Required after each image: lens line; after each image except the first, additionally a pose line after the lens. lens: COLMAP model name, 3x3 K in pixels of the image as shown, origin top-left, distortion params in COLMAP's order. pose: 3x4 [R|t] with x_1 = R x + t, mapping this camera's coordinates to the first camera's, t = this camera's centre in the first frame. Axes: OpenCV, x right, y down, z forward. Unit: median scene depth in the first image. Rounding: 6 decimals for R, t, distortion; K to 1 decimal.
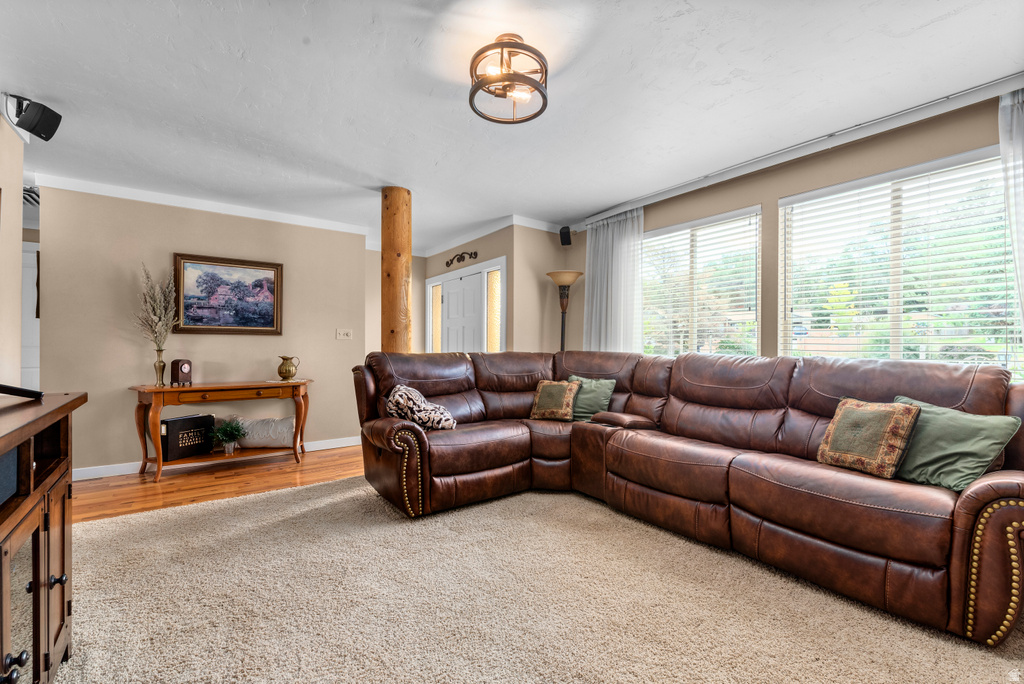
lens RADIAL K [[449.4, 0, 512.0], [0, 449.4, 342.0], [0, 0, 1]] dist [0.000270, -0.000222]
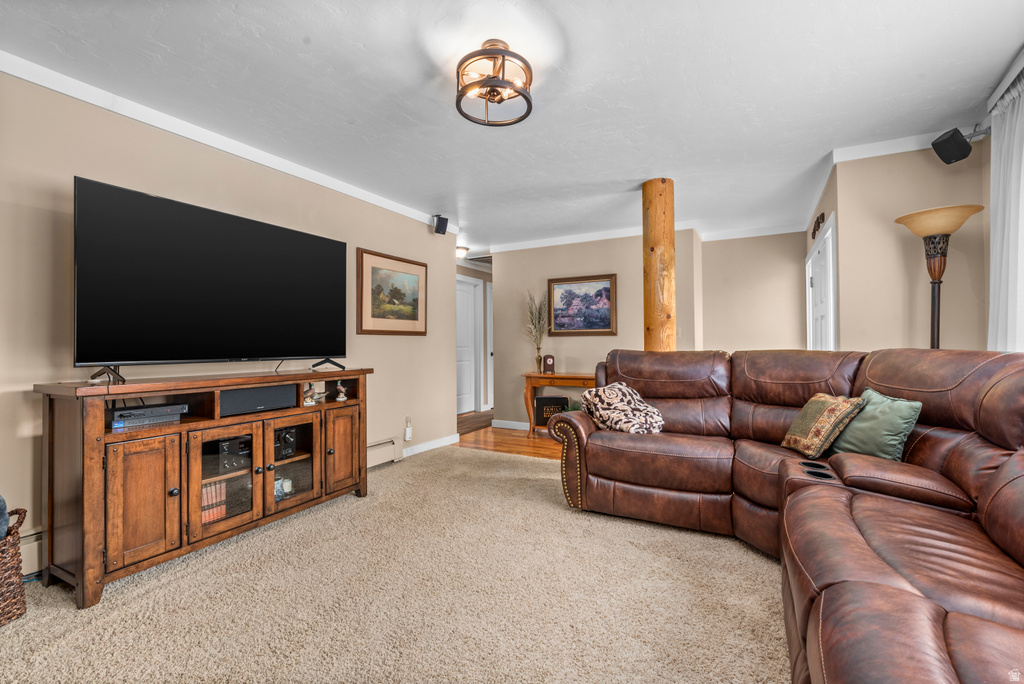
lens RADIAL K [[449.4, 0, 512.0], [0, 449.4, 342.0], [0, 0, 1]] dist [0.000270, -0.000222]
pose [[0.416193, -0.013927, -0.909170, 0.487461], [0.015006, 0.999852, -0.008447, 0.008763], [0.909153, -0.010127, 0.416340, 0.317213]]
